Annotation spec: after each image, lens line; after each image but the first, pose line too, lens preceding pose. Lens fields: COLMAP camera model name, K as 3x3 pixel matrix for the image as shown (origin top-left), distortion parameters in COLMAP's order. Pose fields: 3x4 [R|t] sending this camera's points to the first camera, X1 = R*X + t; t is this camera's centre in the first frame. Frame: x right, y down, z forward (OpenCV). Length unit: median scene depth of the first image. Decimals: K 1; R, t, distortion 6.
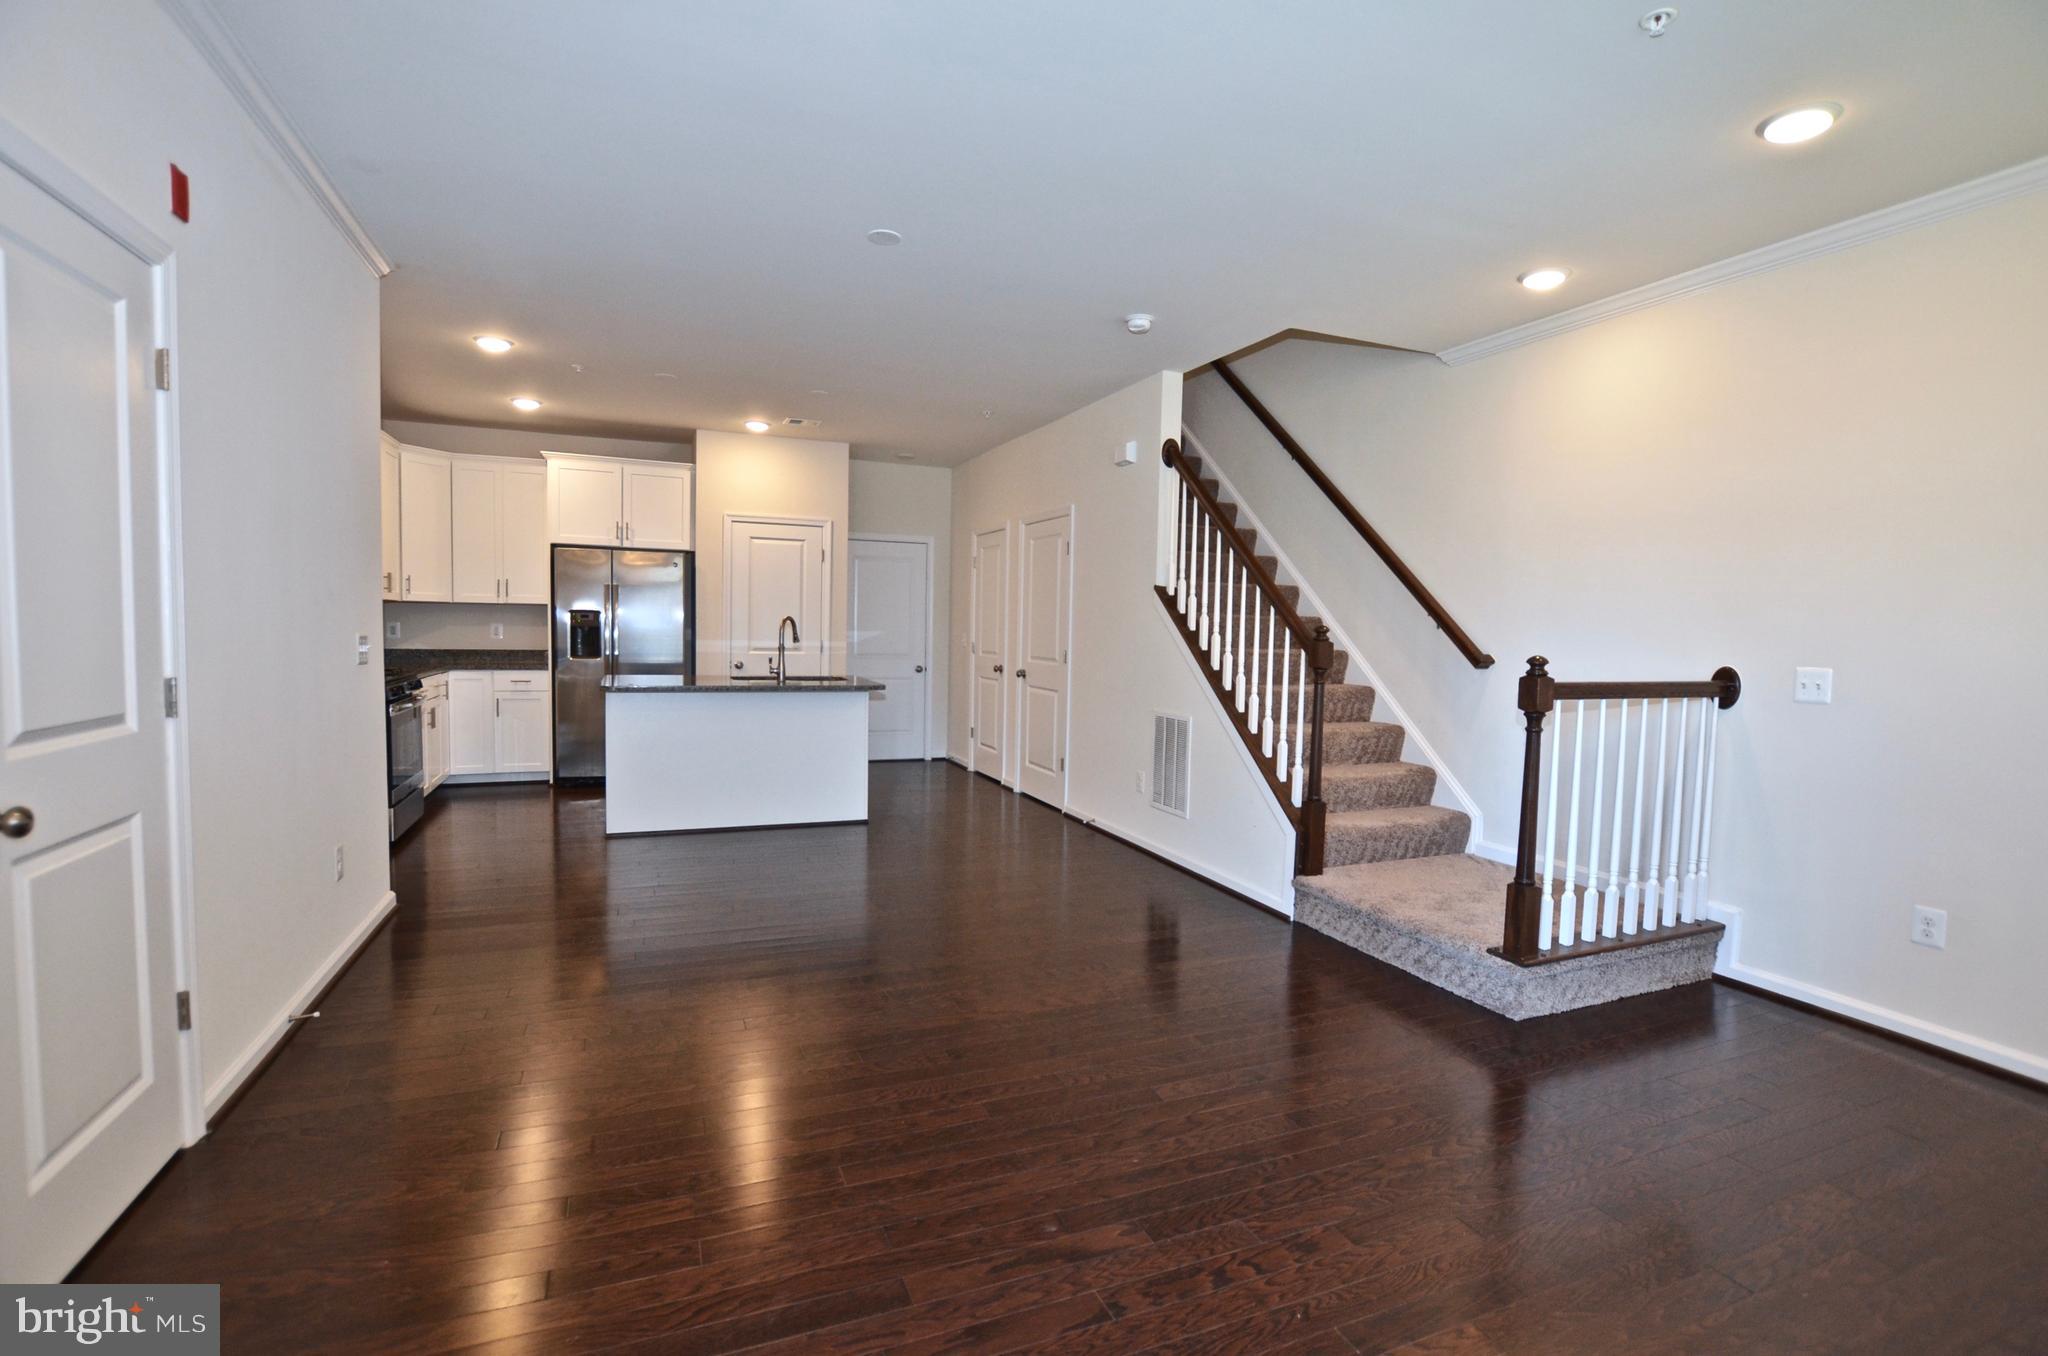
lens RADIAL K [[929.1, 0, 1017.2], [0, 929.1, 680.7], [0, 0, 1]] dist [-0.029660, 0.000082]
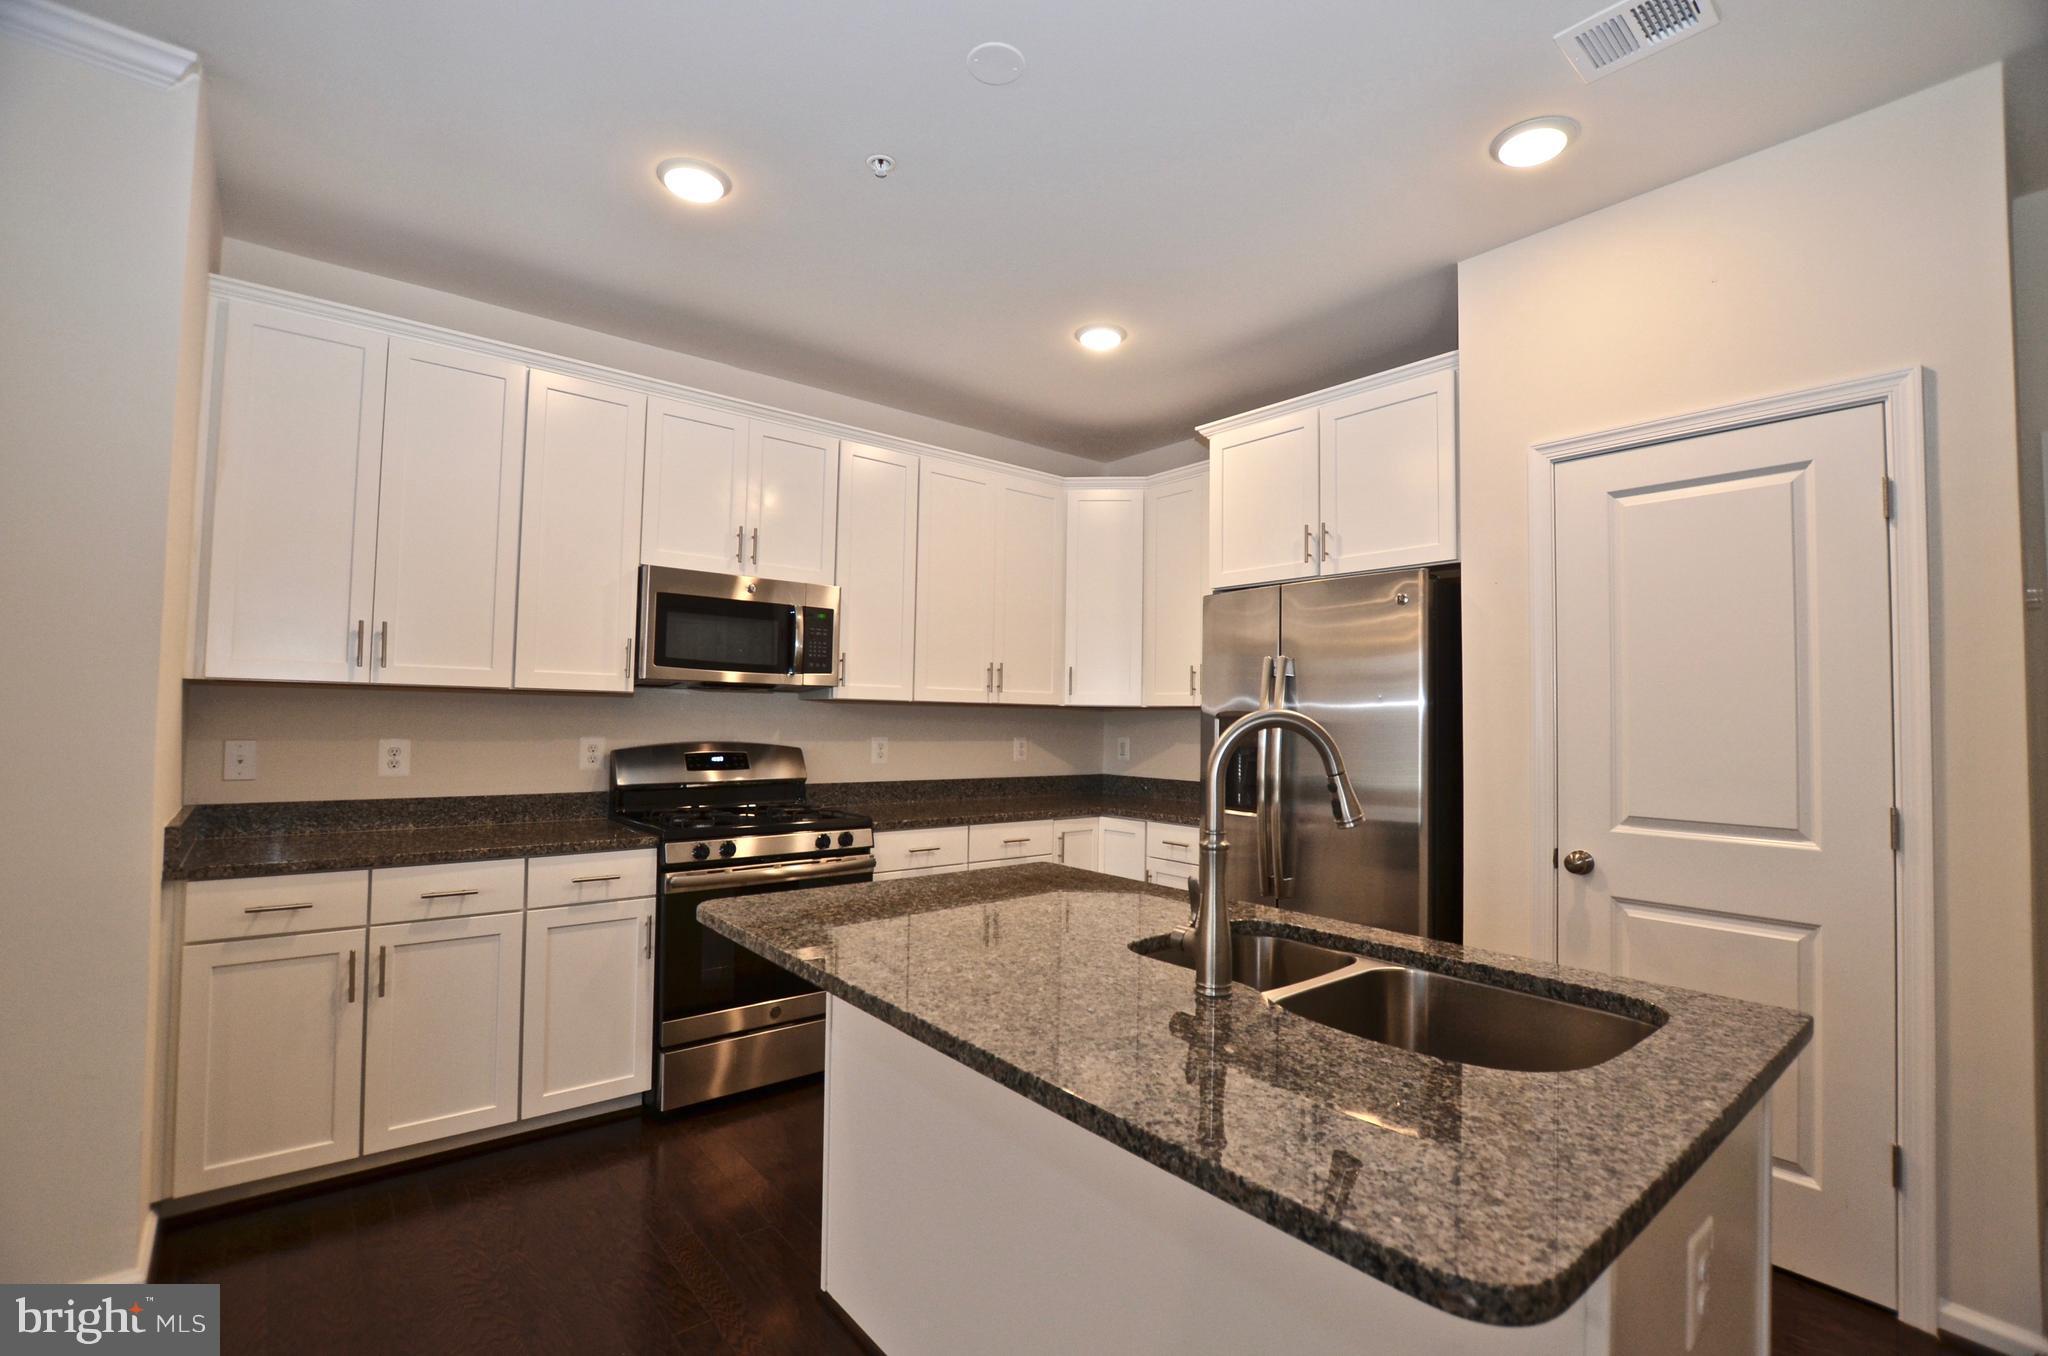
lens RADIAL K [[904.6, 0, 1024.0], [0, 904.6, 678.0], [0, 0, 1]] dist [-0.026620, 0.001154]
pose [[0.298096, -0.061460, -0.952555, -0.046439], [-0.068265, 0.993997, -0.085497, -0.051302], [0.952092, 0.090513, 0.292111, 0.820529]]
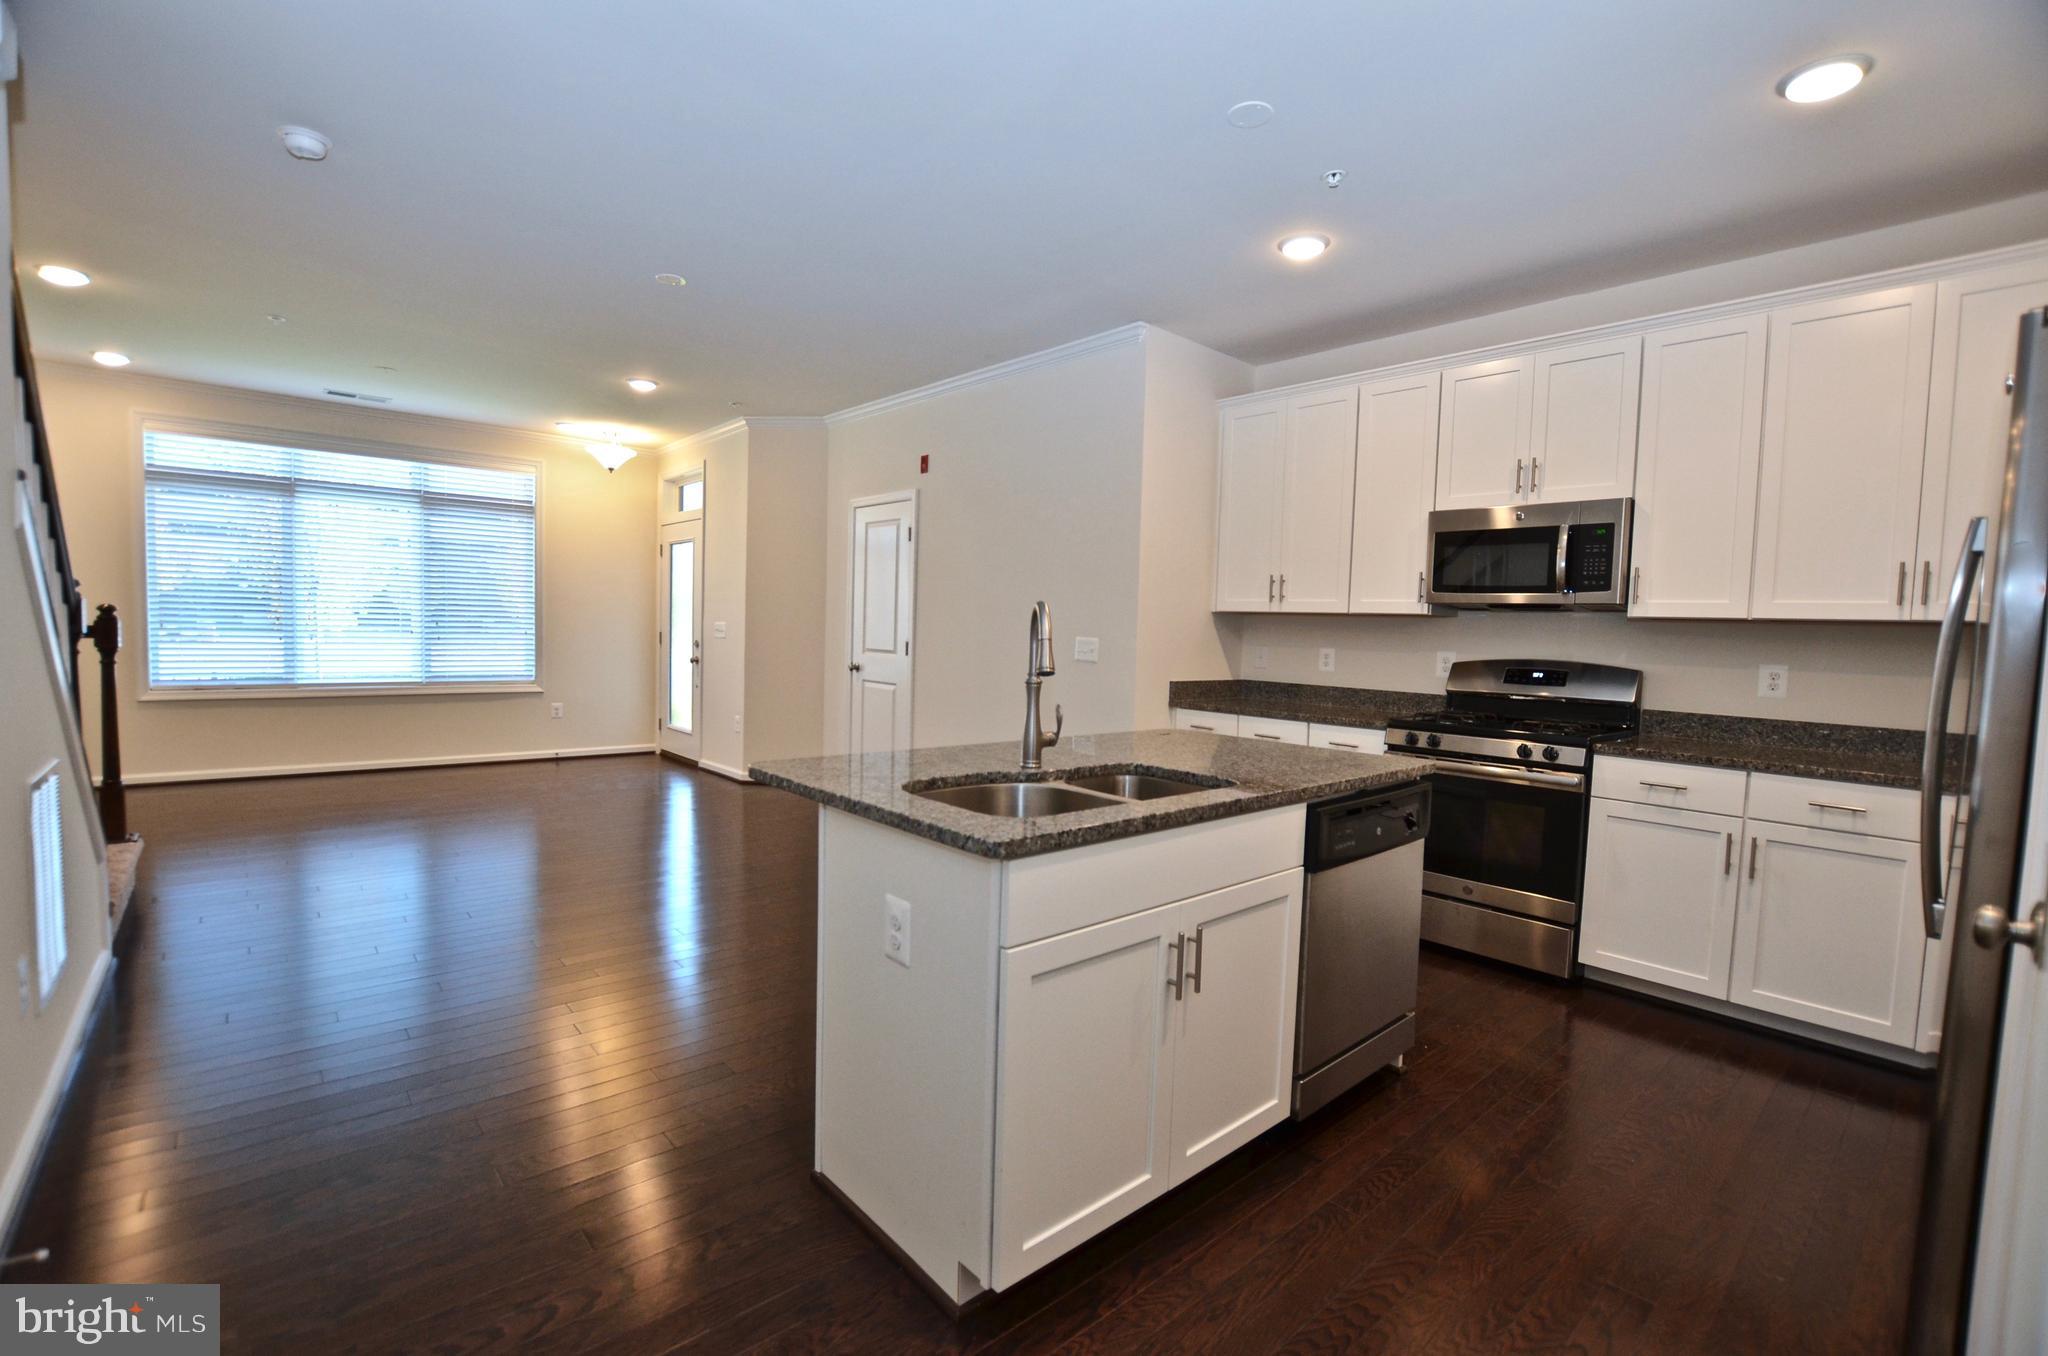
lens RADIAL K [[904.6, 0, 1024.0], [0, 904.6, 678.0], [0, 0, 1]] dist [-0.026620, 0.001154]
pose [[-0.941845, -0.033822, -0.334340, -0.112086], [-0.073520, 0.991558, 0.106802, -0.073473], [0.327906, 0.125172, -0.936381, 1.264818]]
